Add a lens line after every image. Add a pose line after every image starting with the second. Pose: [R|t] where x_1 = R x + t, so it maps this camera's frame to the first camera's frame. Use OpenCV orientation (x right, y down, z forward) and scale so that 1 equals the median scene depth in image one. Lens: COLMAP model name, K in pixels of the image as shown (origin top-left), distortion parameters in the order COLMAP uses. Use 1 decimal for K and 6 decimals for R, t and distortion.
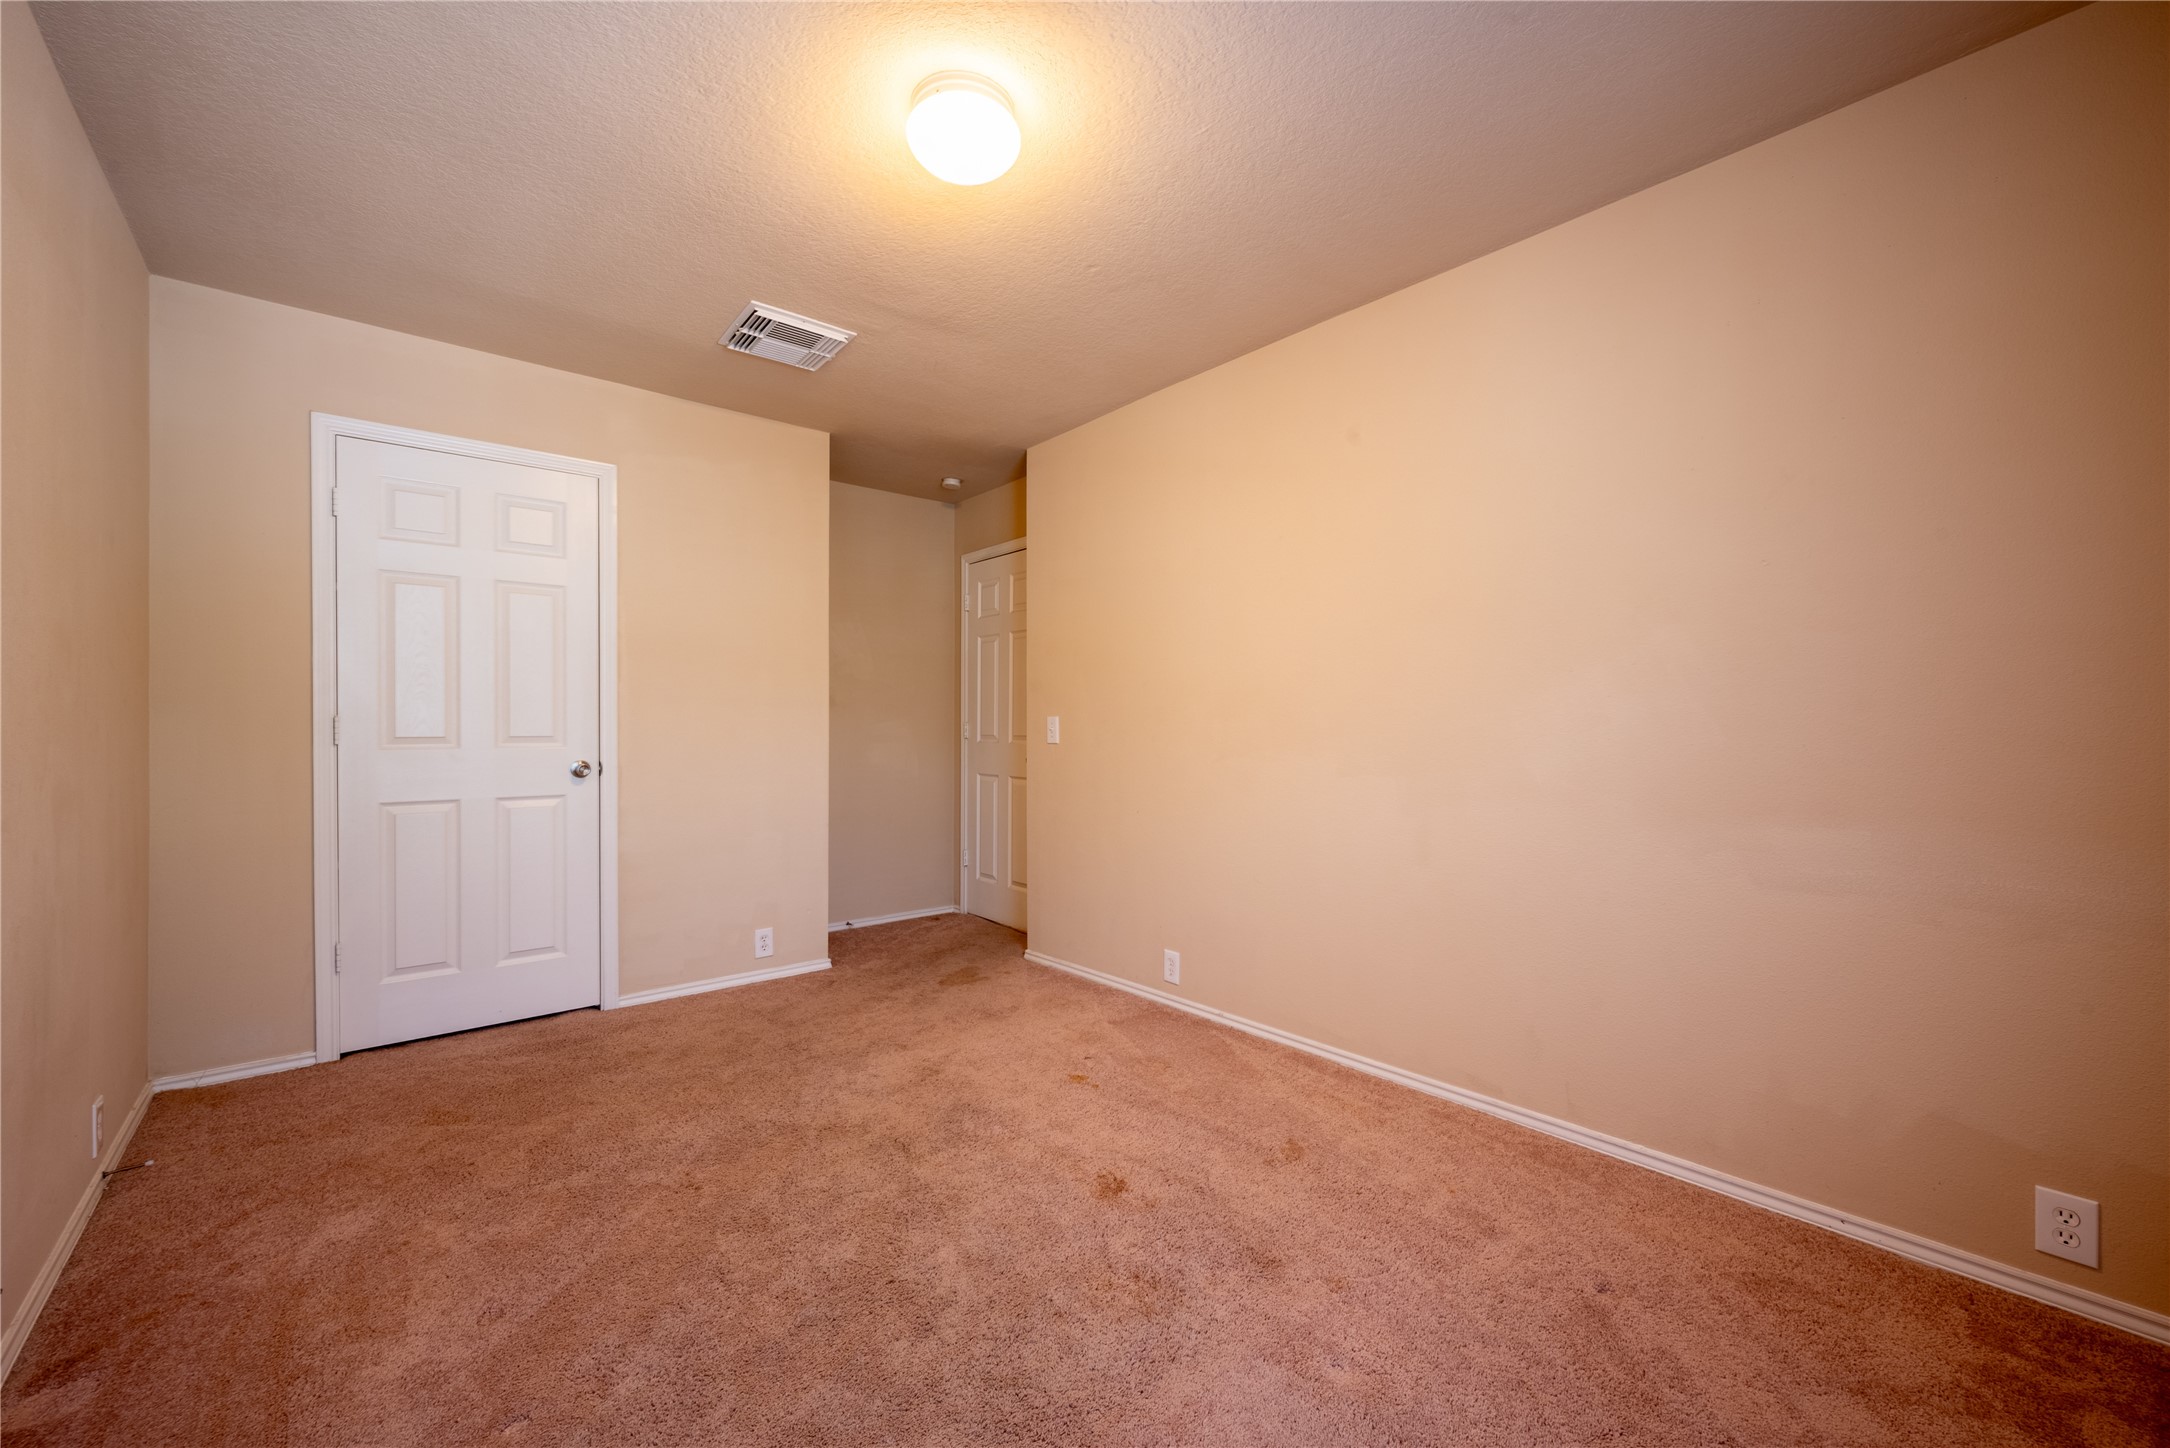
lens RADIAL K [[859.5, 0, 1112.1], [0, 859.5, 731.1], [0, 0, 1]] dist [0.000684, 0.000523]
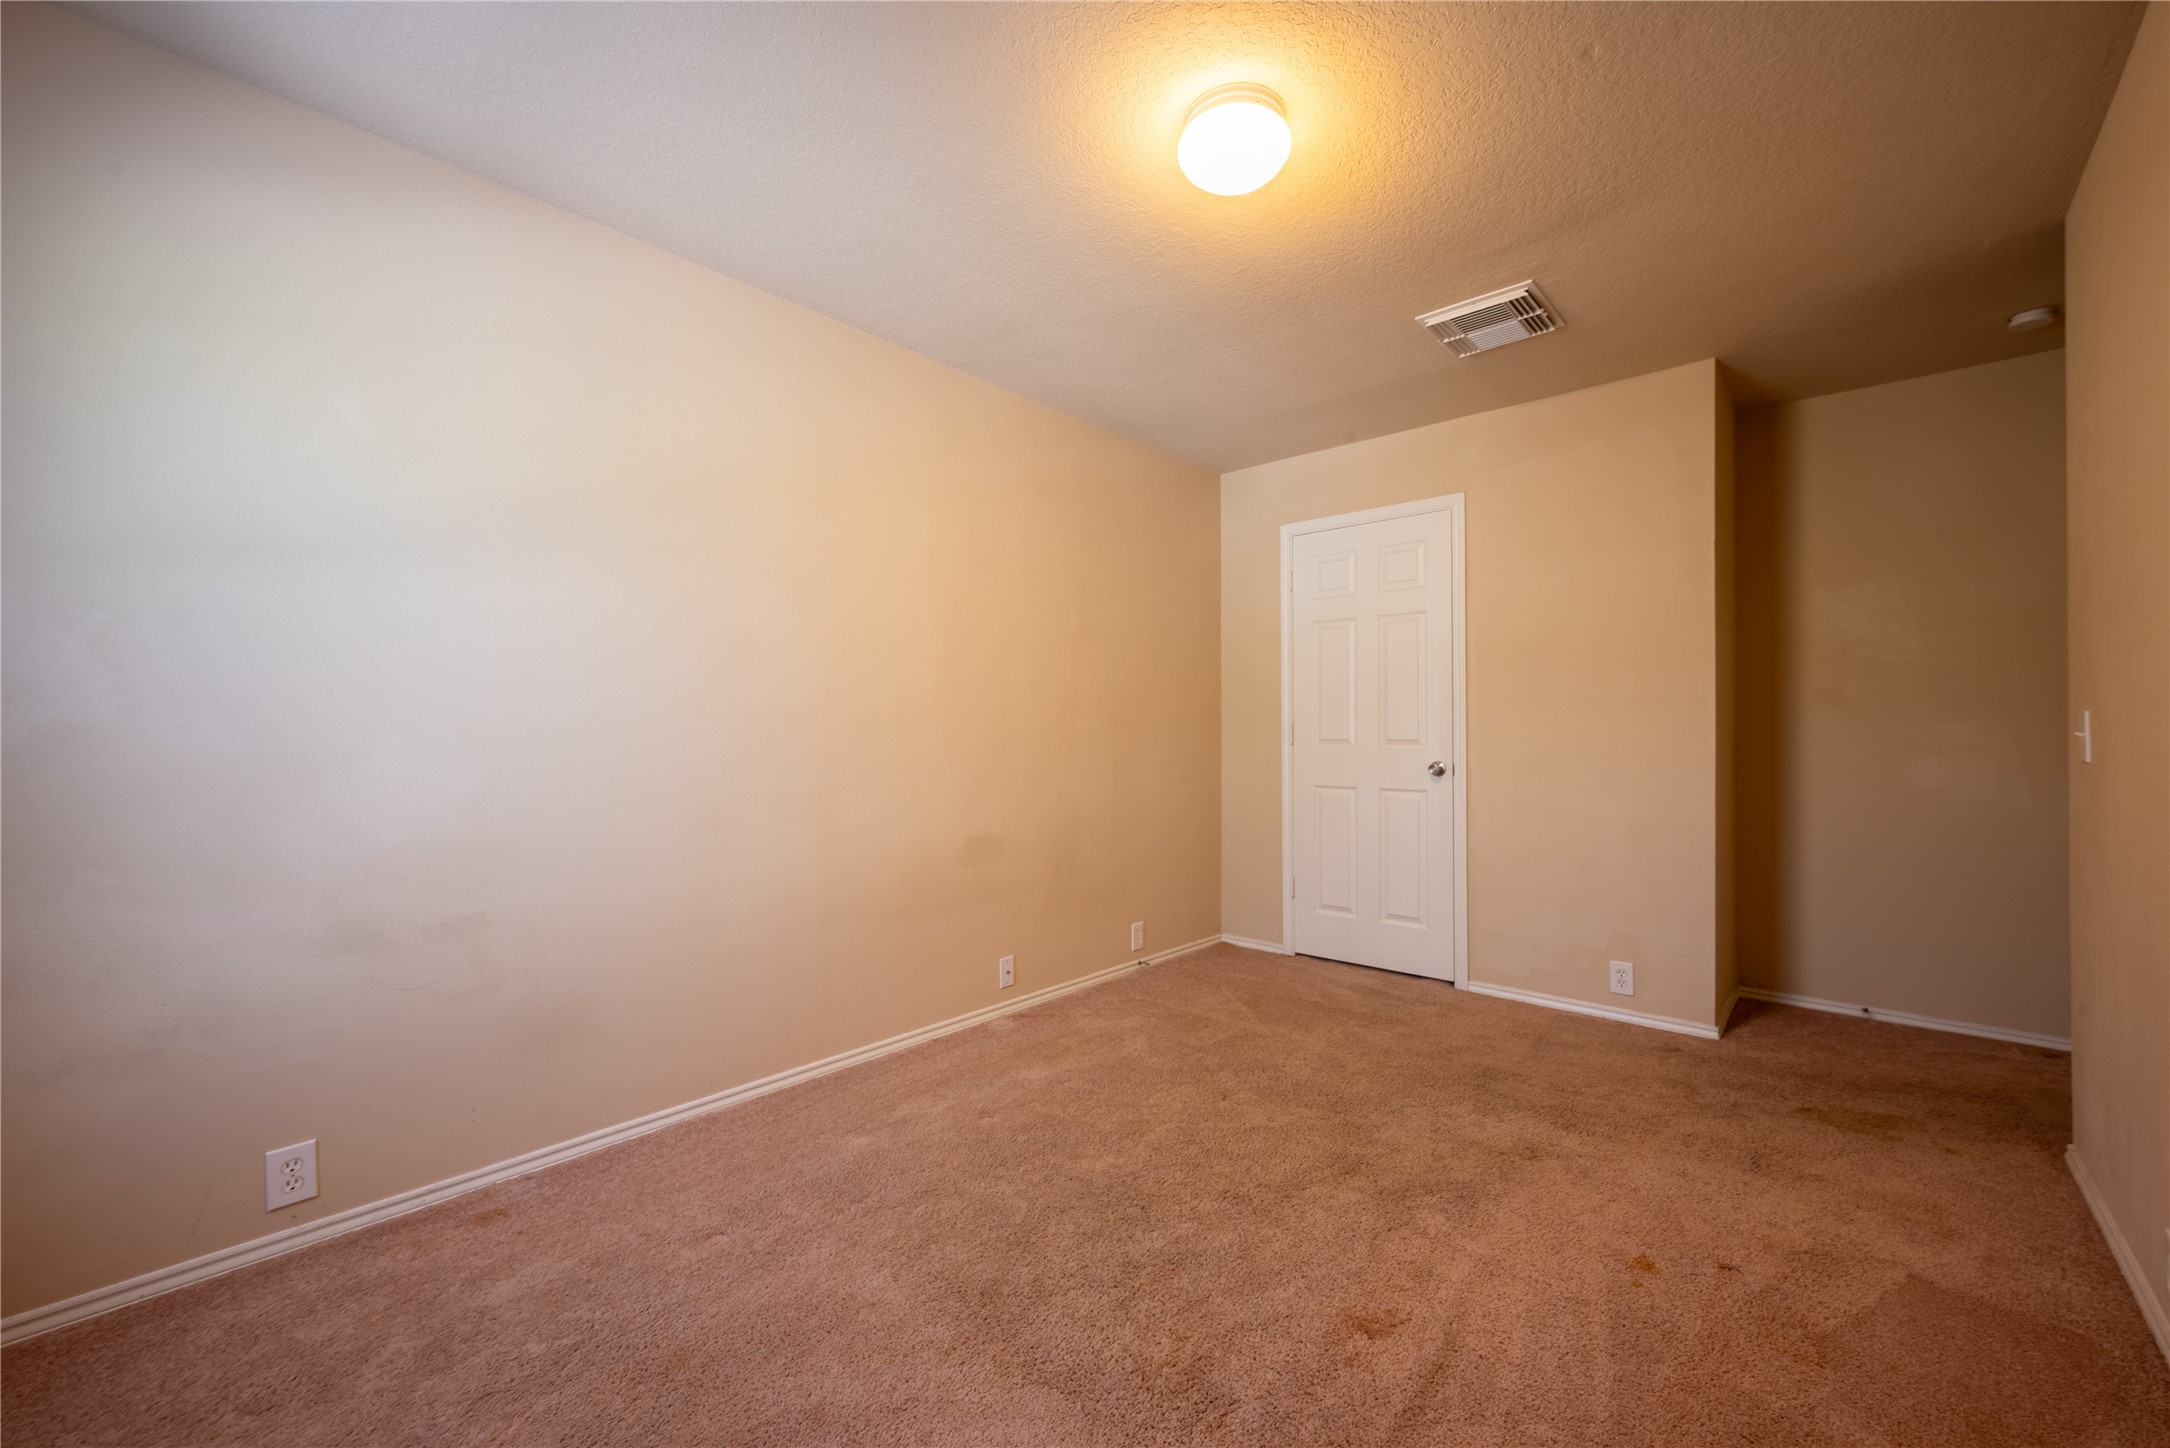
lens RADIAL K [[859.5, 0, 1088.5], [0, 859.5, 729.4], [0, 0, 1]] dist [0.000684, 0.000523]
pose [[0.113690, -0.004771, -0.993505, 0.476892], [-0.005479, 0.999970, -0.005429, 0.000499], [0.993501, 0.006061, 0.113660, 0.422192]]
